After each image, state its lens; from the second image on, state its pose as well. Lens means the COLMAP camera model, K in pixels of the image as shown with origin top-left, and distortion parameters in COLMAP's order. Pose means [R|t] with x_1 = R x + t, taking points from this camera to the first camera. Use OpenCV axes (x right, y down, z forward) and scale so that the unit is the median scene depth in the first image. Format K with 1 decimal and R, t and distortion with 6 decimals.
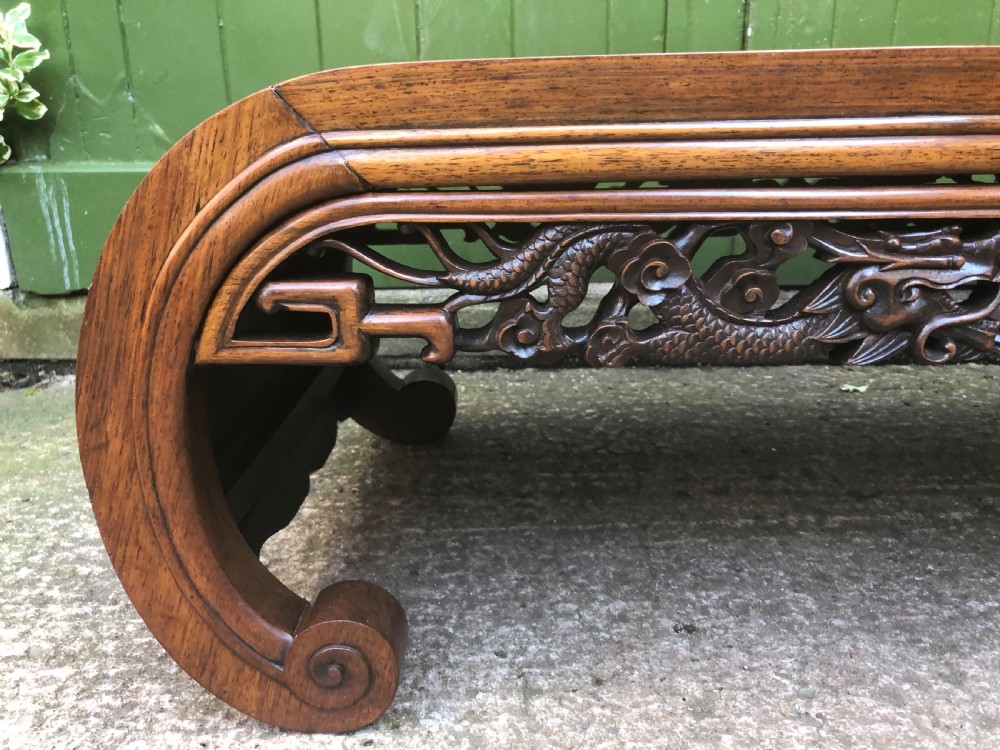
lens RADIAL K [[833.6, 0, 501.2], [0, 833.6, 365.7], [0, 0, 1]] dist [0.007334, 0.000056]
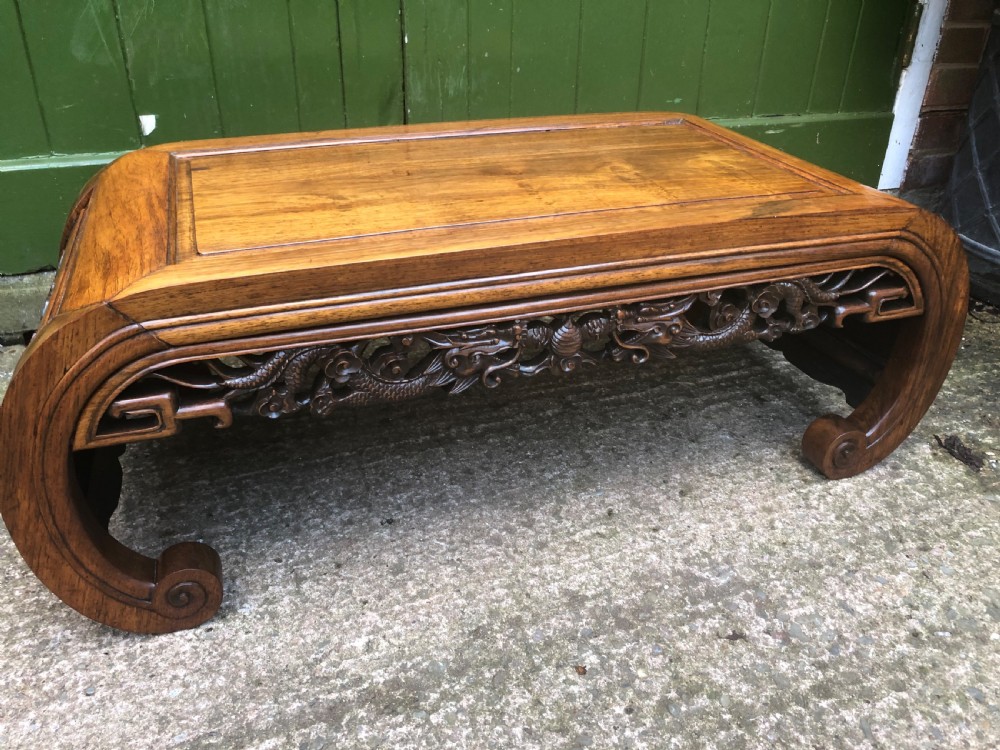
lens RADIAL K [[833.6, 0, 504.4], [0, 833.6, 365.2], [0, 0, 1]] dist [0.007334, 0.000056]
pose [[0.942883, -0.136136, 0.304036, -0.029380], [0.068108, 0.972186, 0.224090, -0.386412], [-0.326086, -0.190583, 0.925930, -0.632210]]
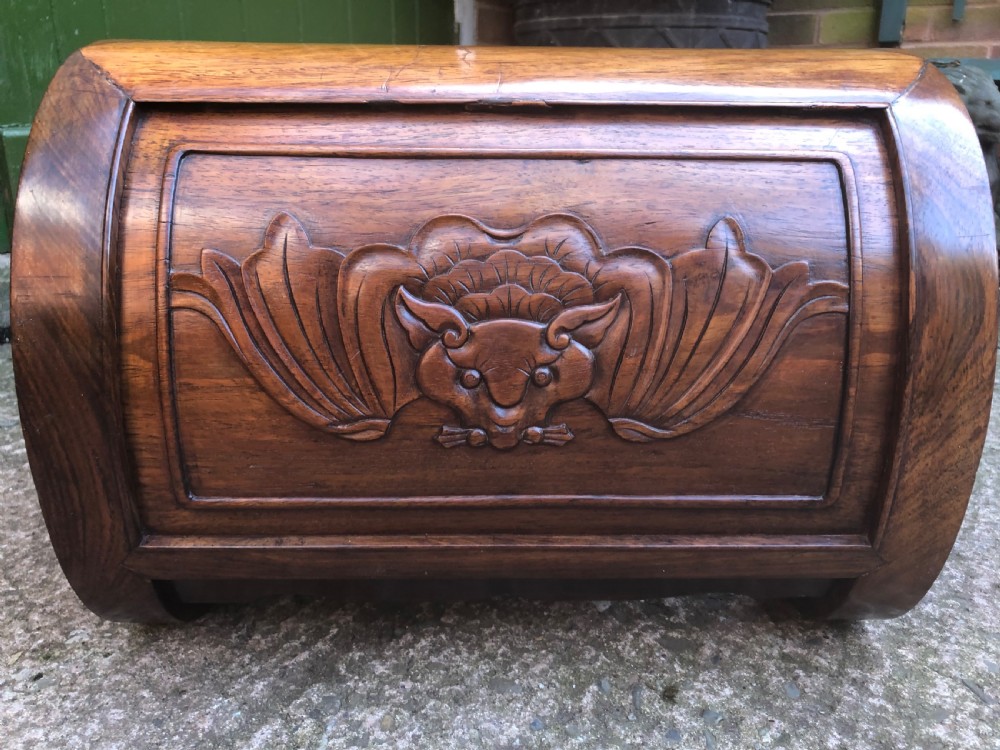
lens RADIAL K [[833.6, 0, 512.3], [0, 833.6, 365.3], [0, 0, 1]] dist [0.007334, 0.000056]
pose [[0.544118, -0.245090, 0.802413, -0.520836], [0.226471, 0.963786, 0.140810, 0.051196], [-0.807865, 0.105106, 0.579919, -0.128459]]
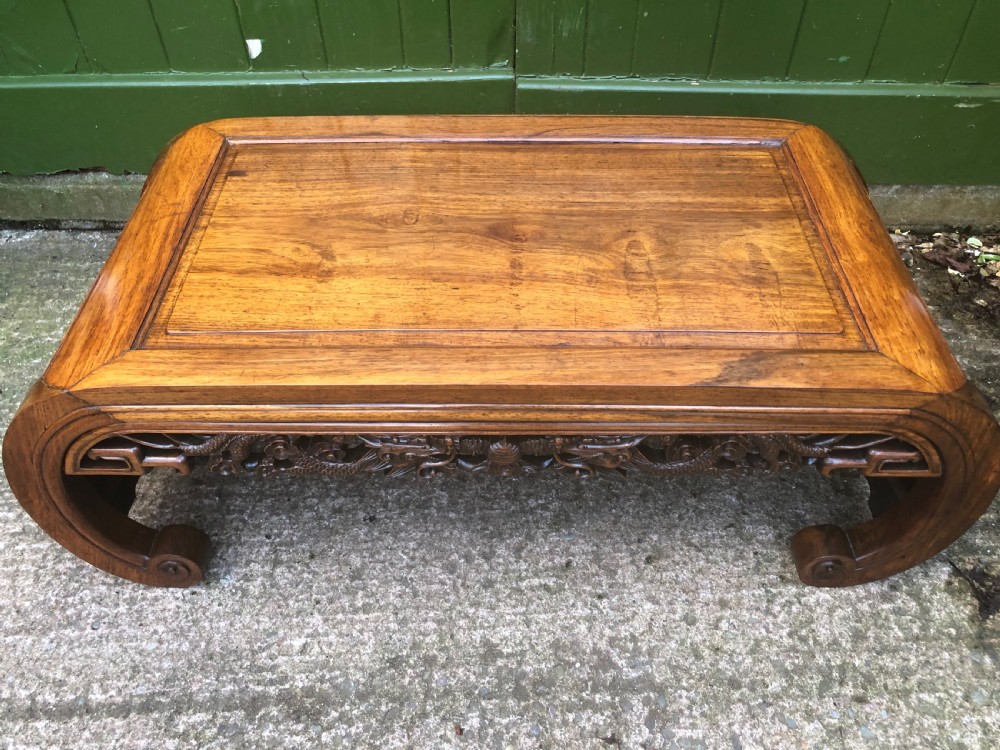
lens RADIAL K [[833.6, 0, 501.7], [0, 833.6, 366.5], [0, 0, 1]] dist [0.007334, 0.000056]
pose [[0.999940, 0.008766, 0.006505, 0.544438], [-0.010834, 0.870019, 0.492899, -0.996088], [-0.001338, -0.492941, 0.870062, -0.516254]]
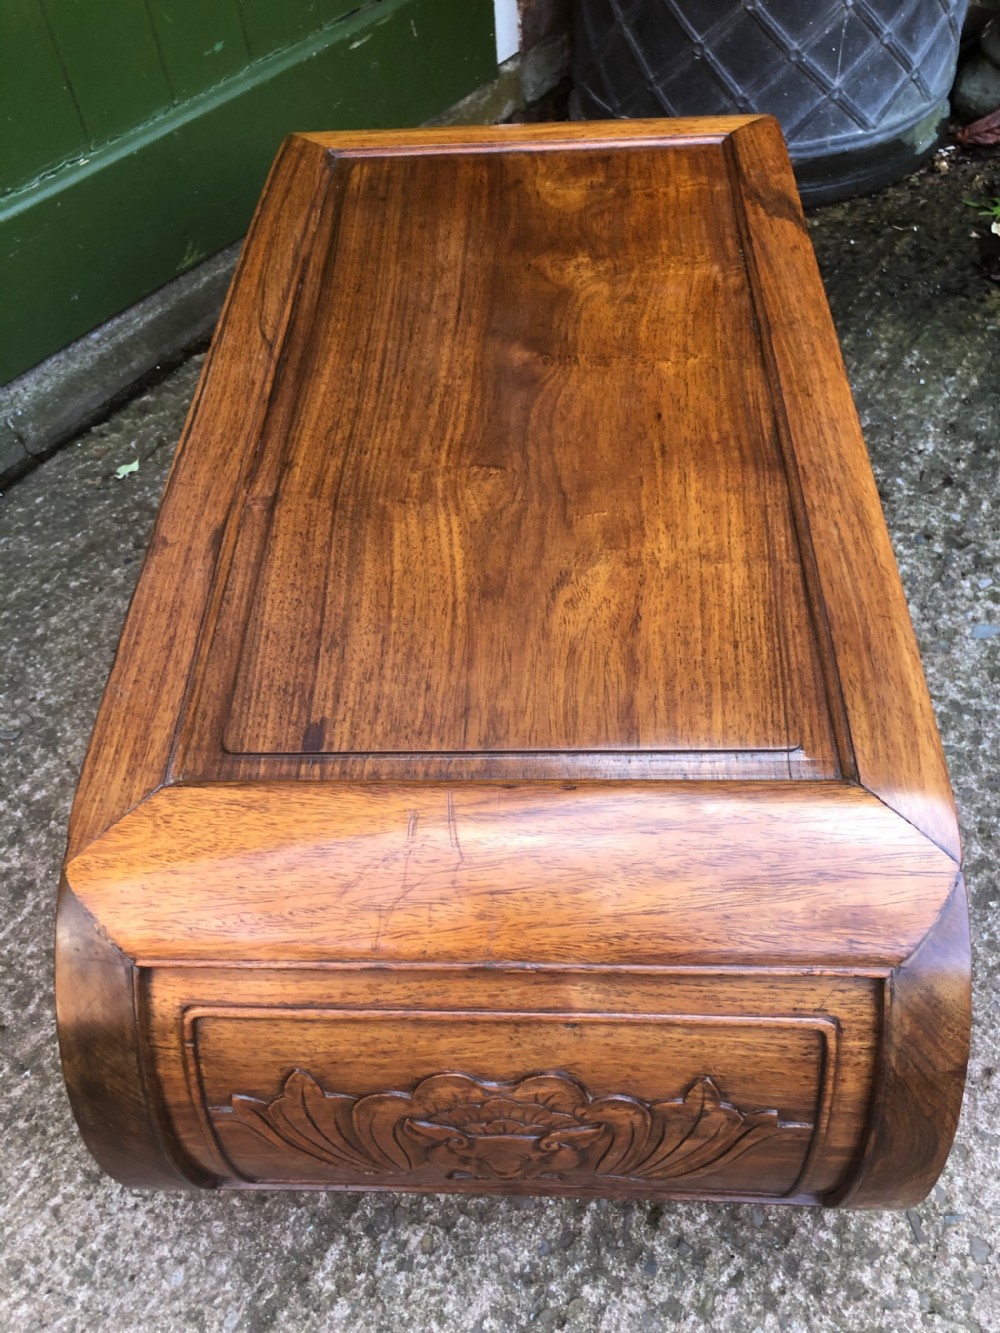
lens RADIAL K [[1111.2, 0, 512.8], [0, 1111.2, 647.5], [0, 0, 1]] dist [0.007334, 0.000056]
pose [[0.591582, -0.639276, 0.491281, -0.130625], [0.266548, 0.730157, 0.629144, -0.996278], [-0.760909, -0.241240, 0.602346, -0.269875]]
